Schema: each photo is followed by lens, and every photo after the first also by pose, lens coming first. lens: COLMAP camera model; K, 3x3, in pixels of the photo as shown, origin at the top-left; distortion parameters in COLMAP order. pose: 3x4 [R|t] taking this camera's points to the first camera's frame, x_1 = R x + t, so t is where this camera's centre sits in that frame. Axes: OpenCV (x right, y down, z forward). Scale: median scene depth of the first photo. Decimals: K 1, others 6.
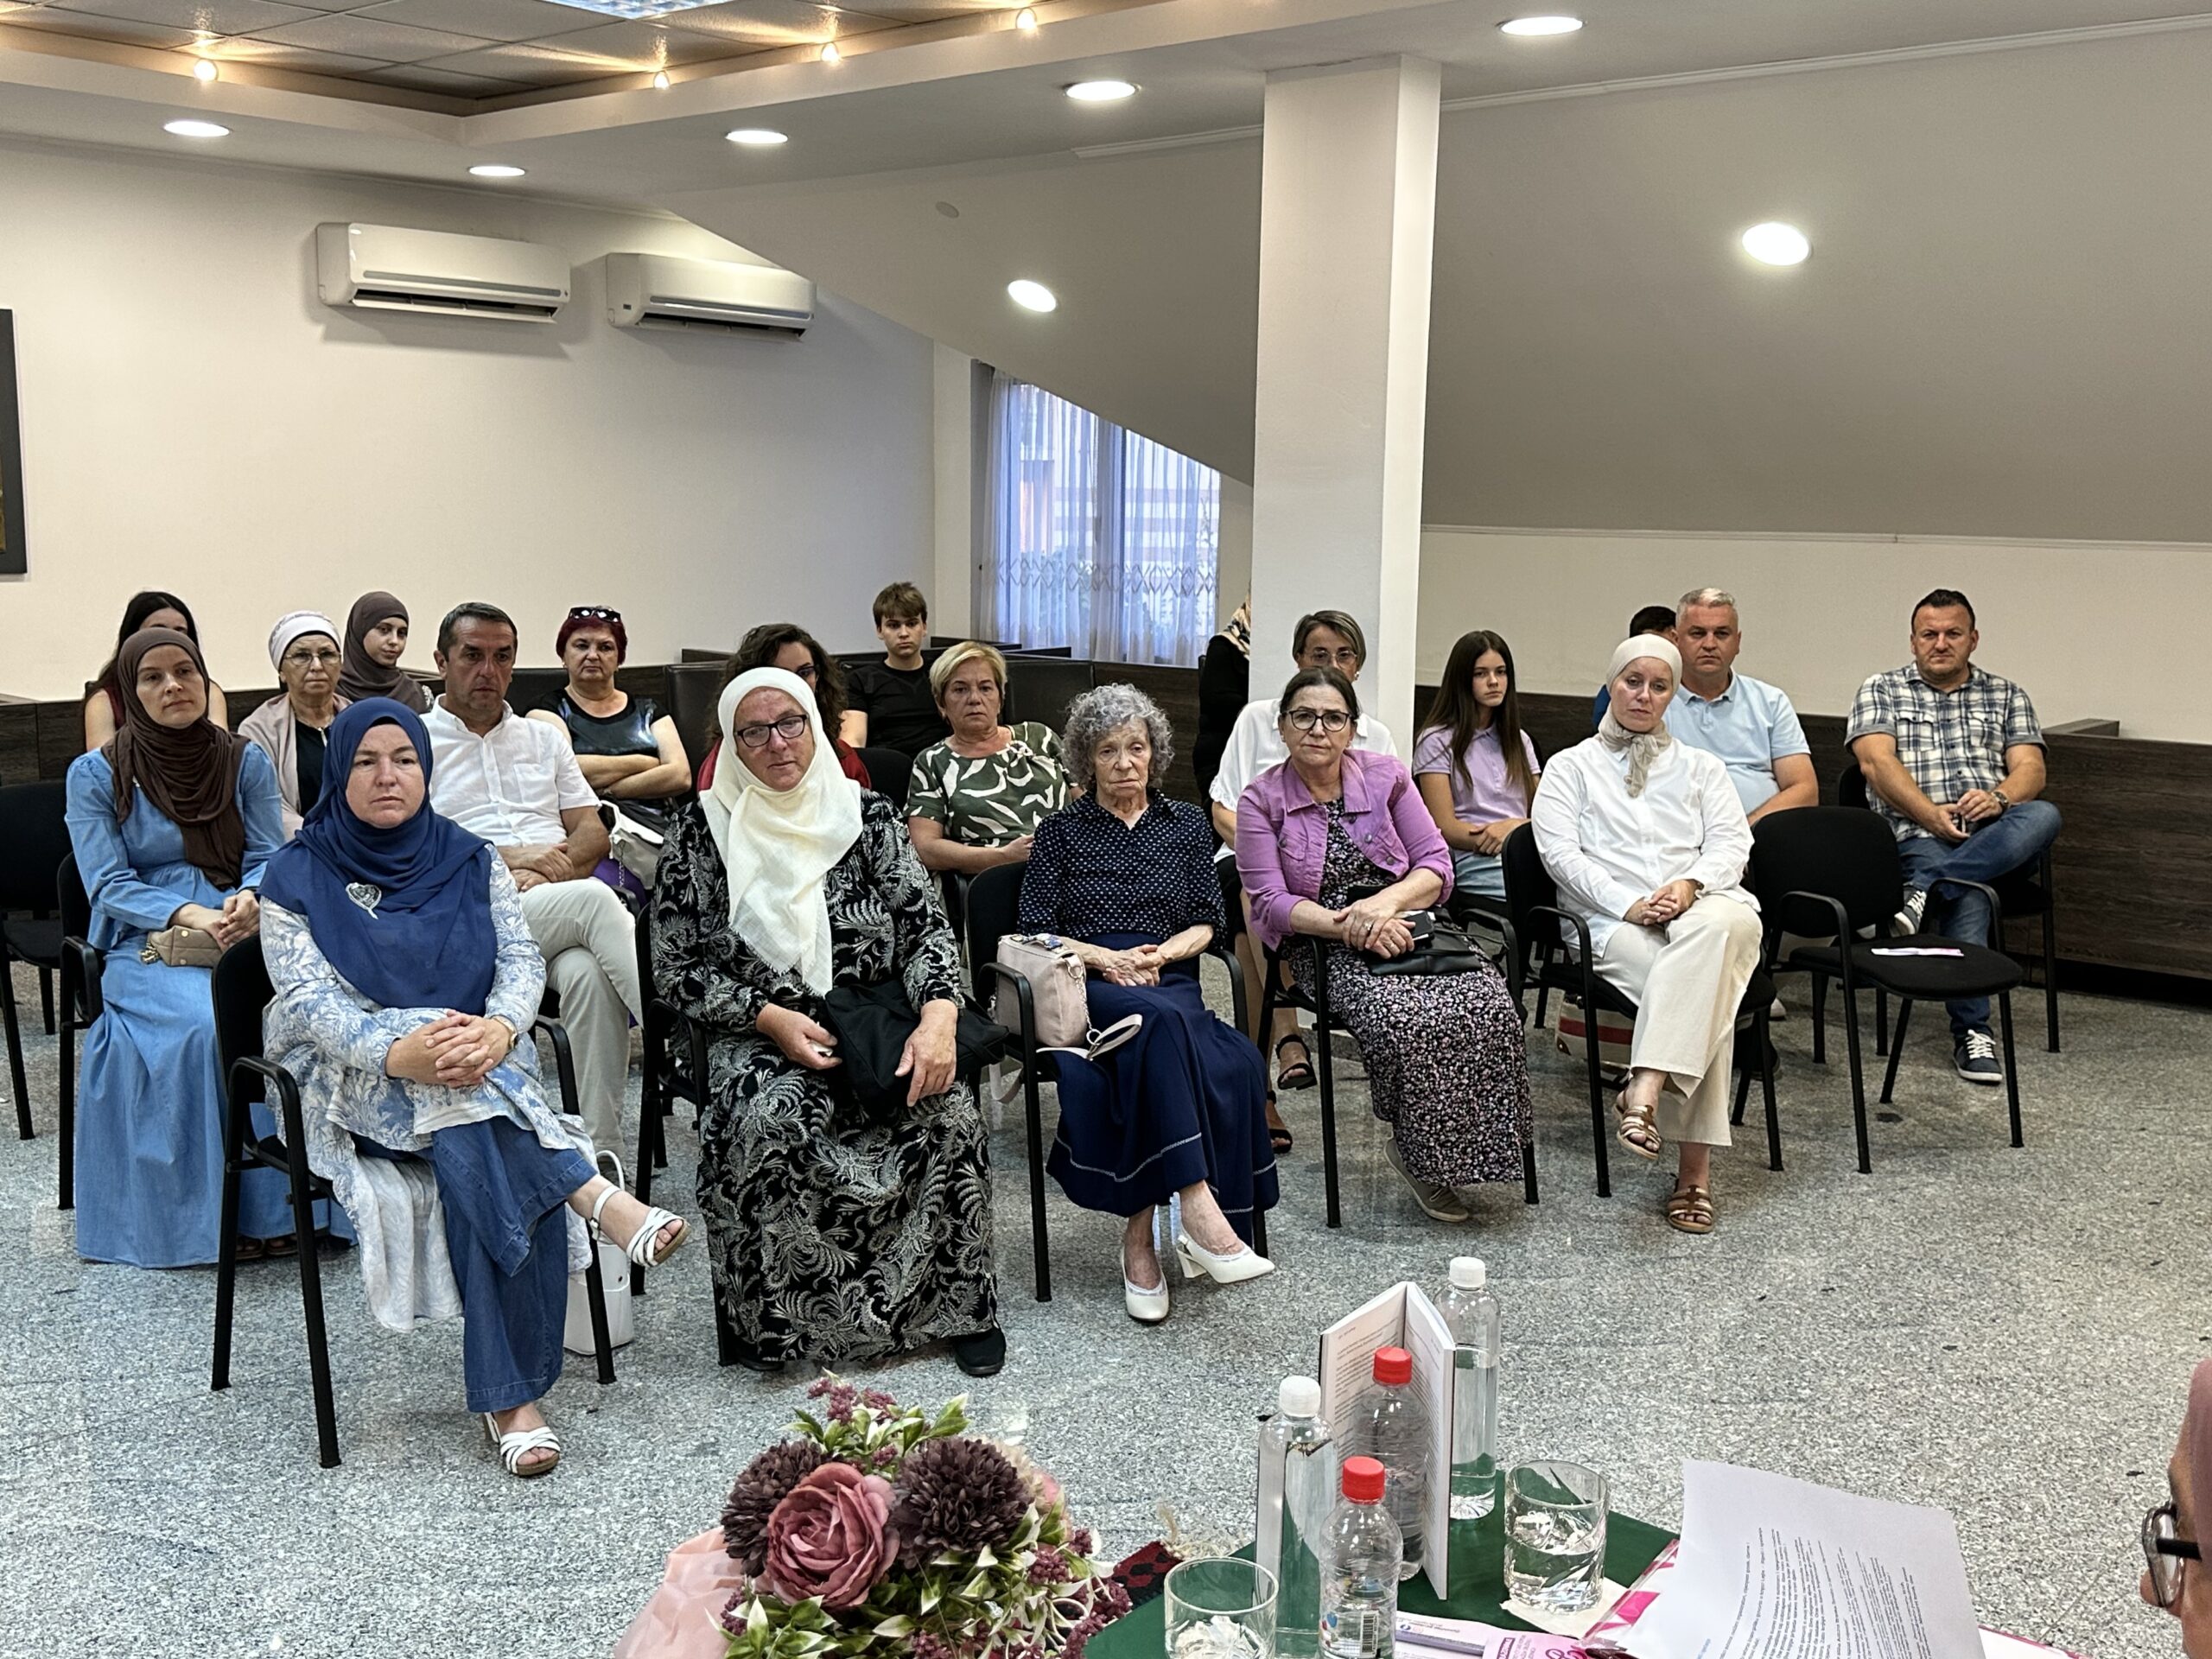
lens RADIAL K [[2258.8, 0, 1103.8], [0, 2258.8, 843.0], [0, 0, 1]] dist [0.086755, 0.000000]
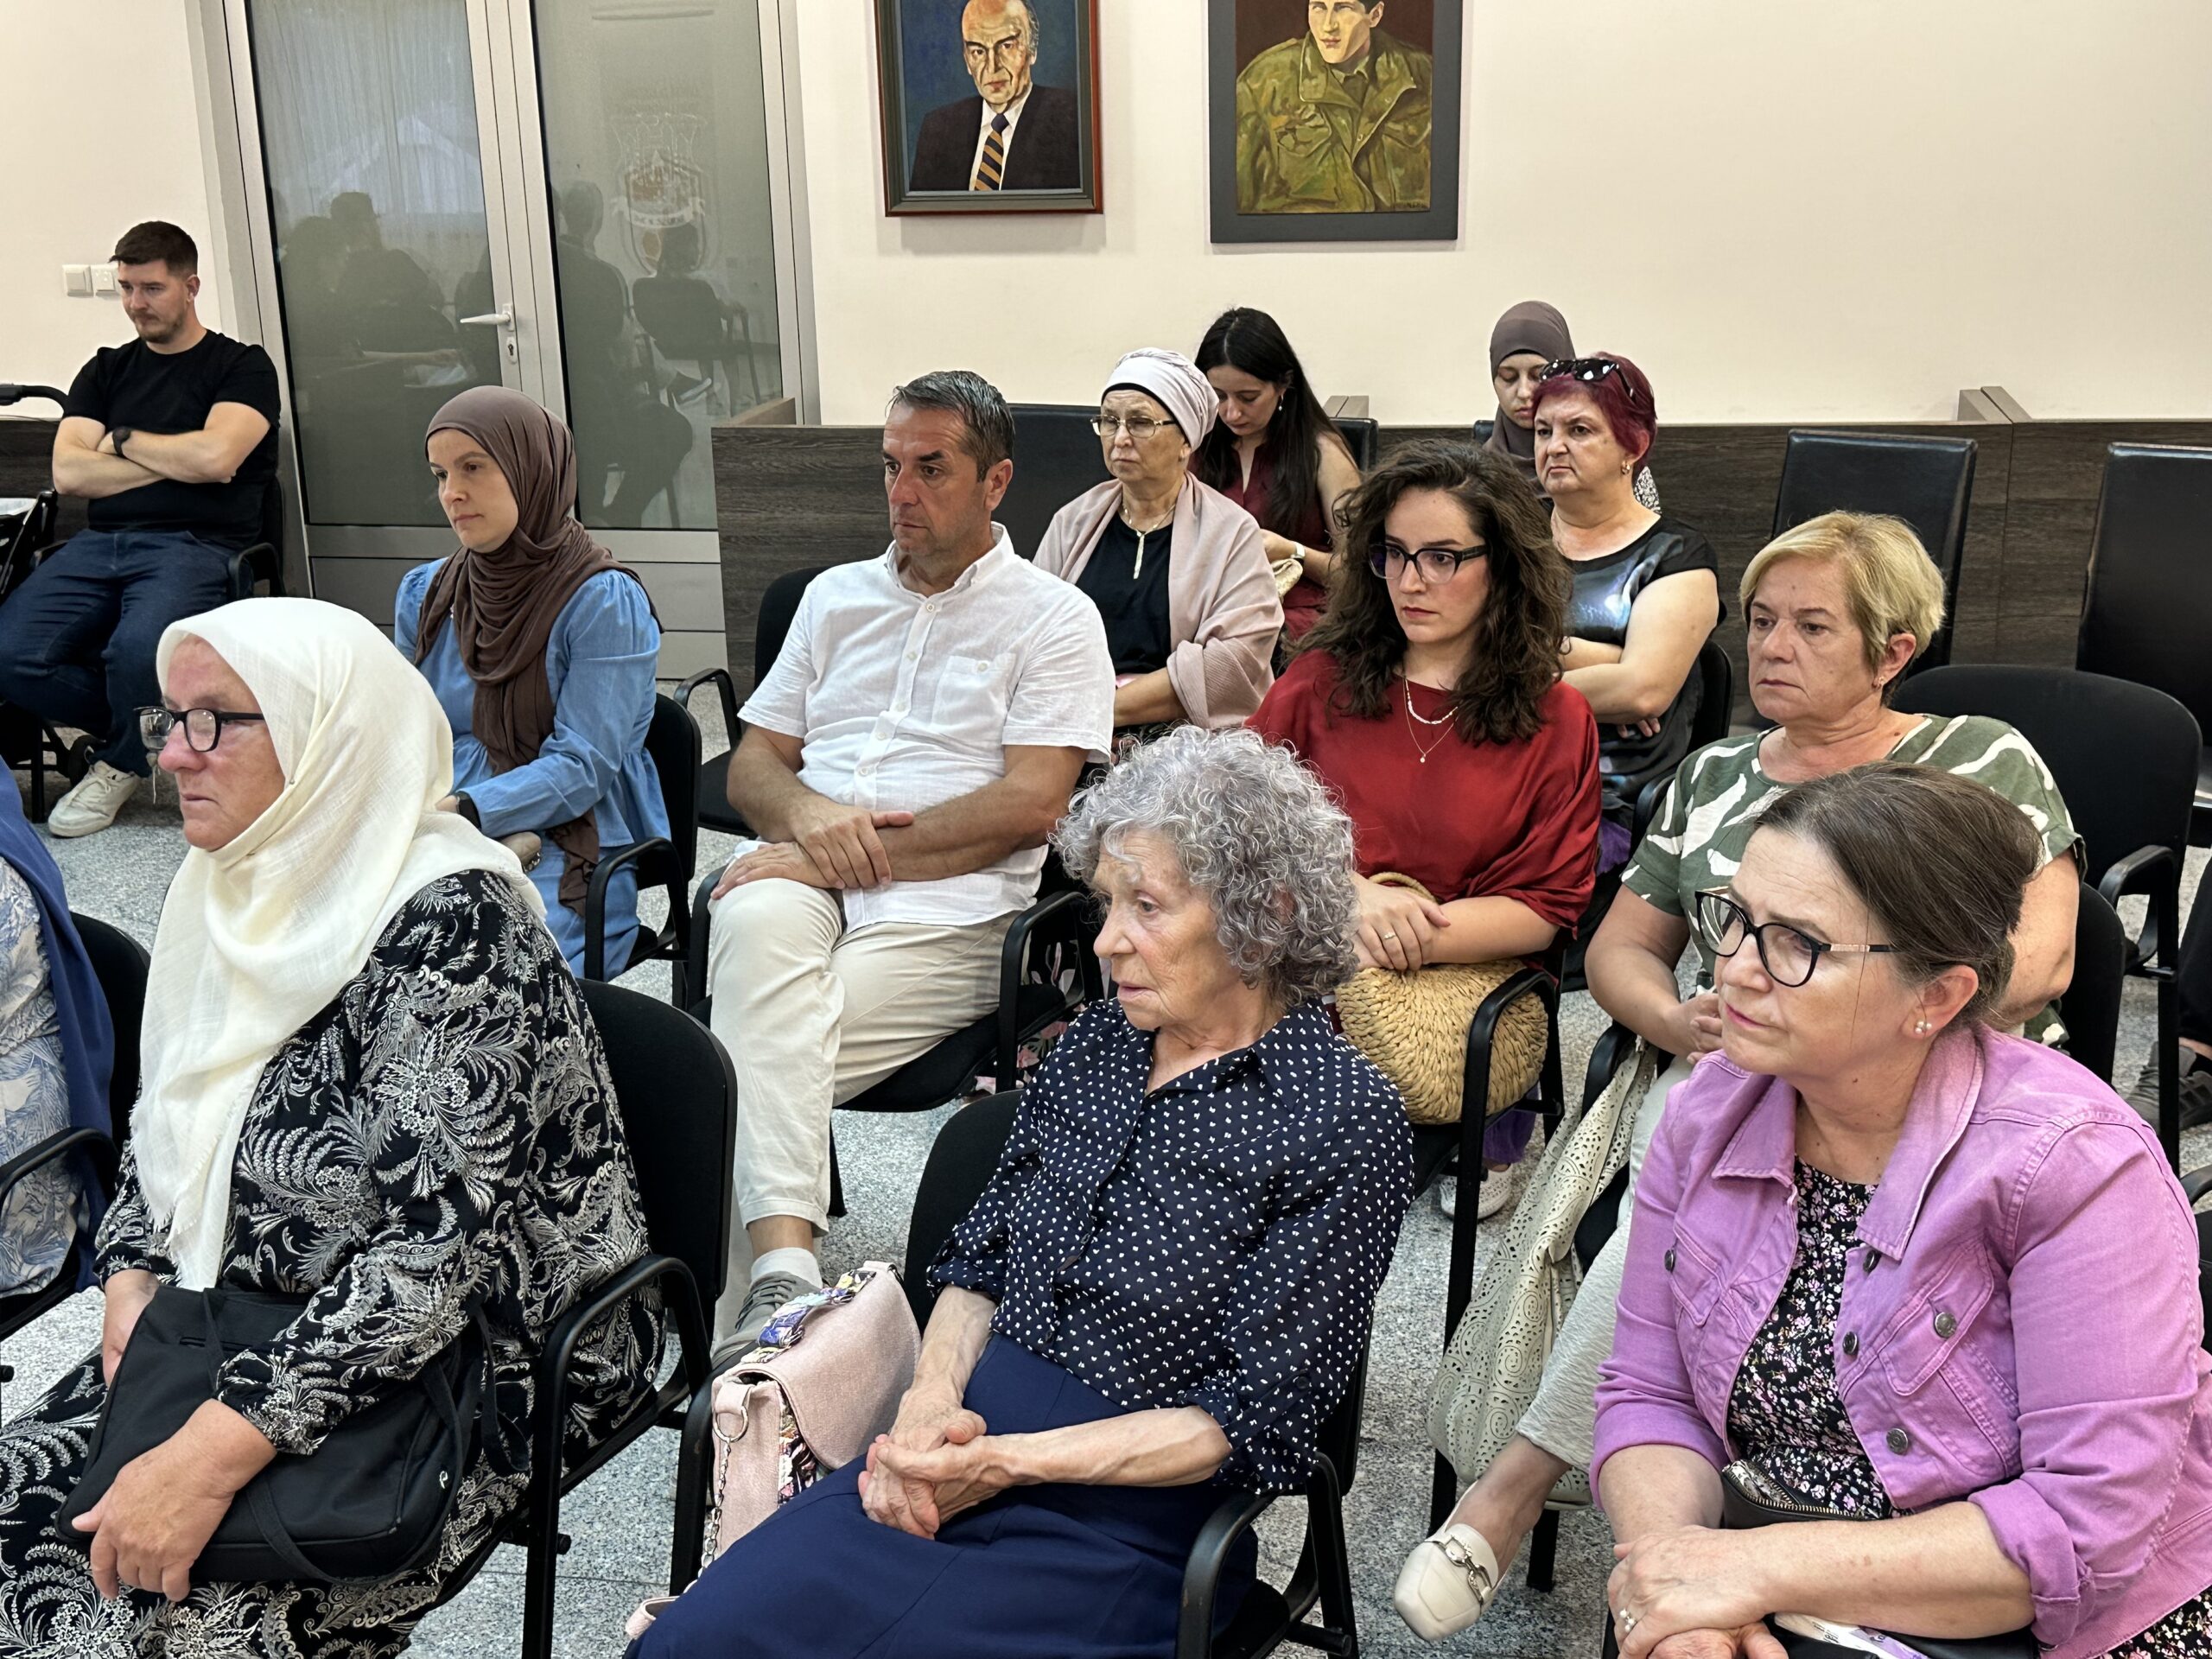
lens RADIAL K [[2620.1, 0, 1106.9], [0, 2620.1, 839.6], [0, 0, 1]] dist [0.208367, 0.000000]
pose [[0.515546, 0.215211, -0.829395, 0.310760], [-0.101437, 0.976467, 0.190321, -0.113280], [0.850837, -0.013987, 0.525244, 0.631023]]
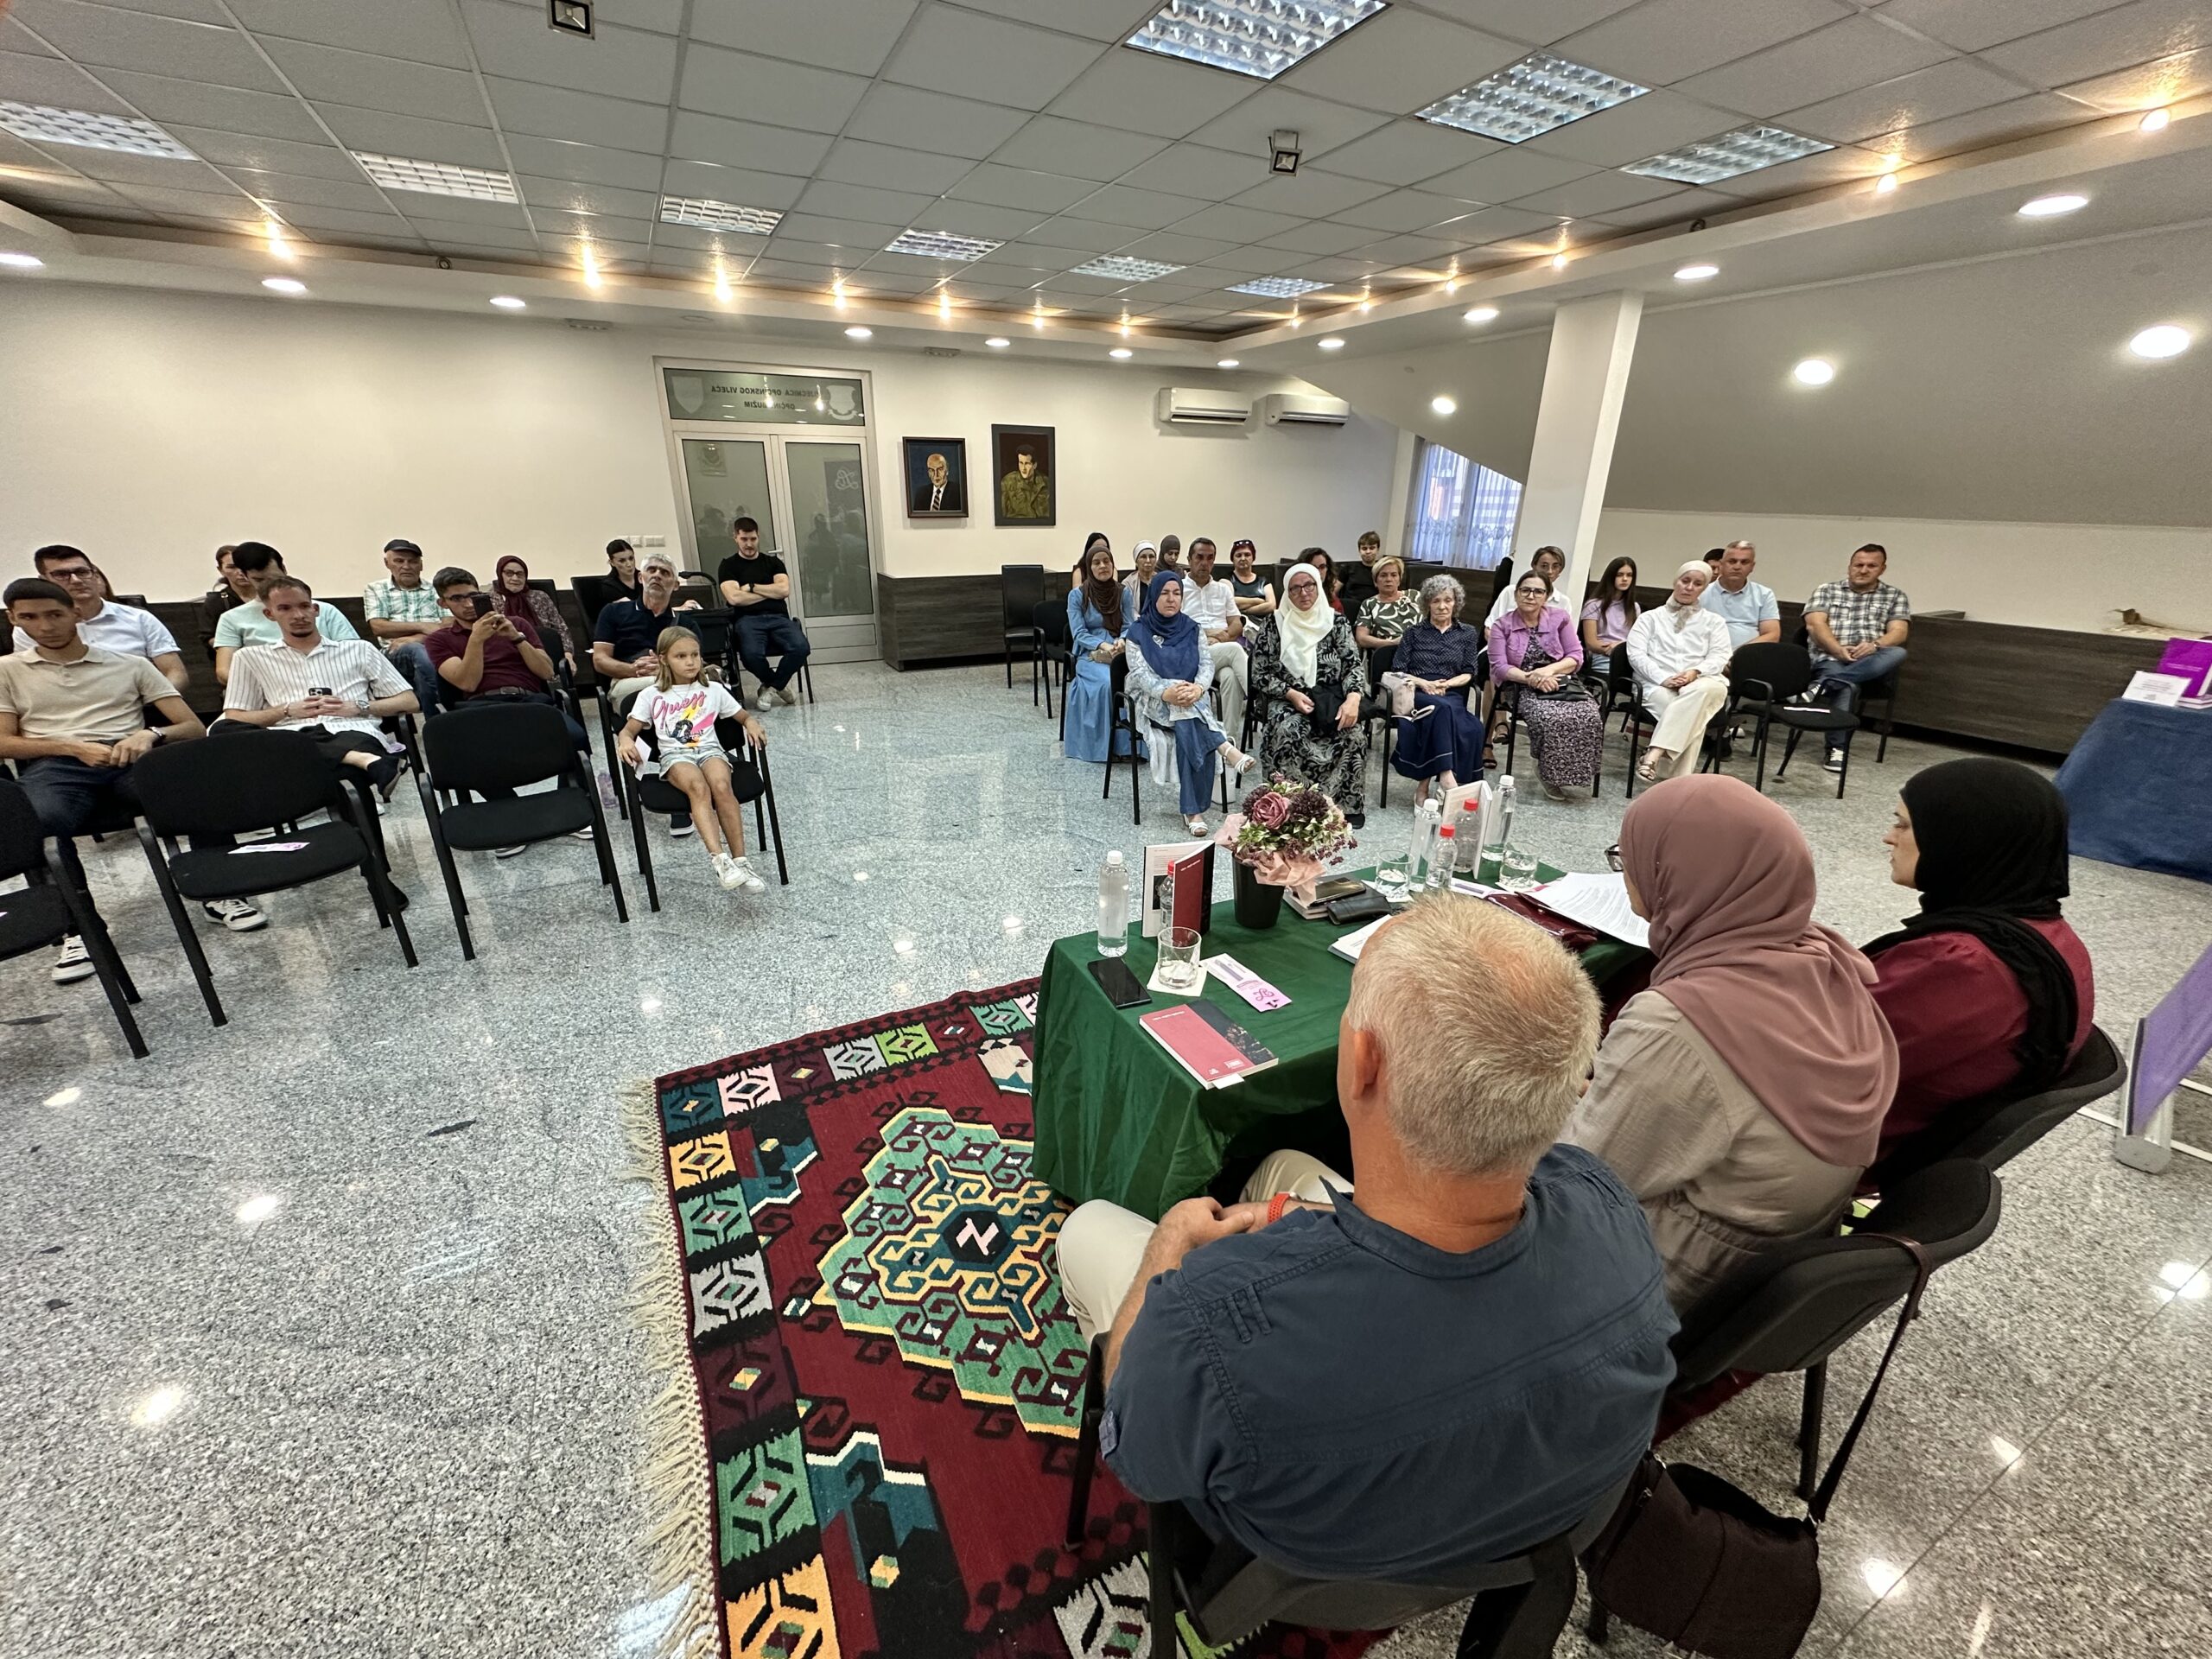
lens RADIAL K [[883.7, 0, 1096.5], [0, 883.7, 832.8], [0, 0, 1]] dist [-0.005679, -0.000385]
pose [[0.926324, 0.132775, -0.352555, 0.026869], [-0.054317, 0.973127, 0.223771, 0.009374], [0.372792, -0.188135, 0.908642, -0.083191]]
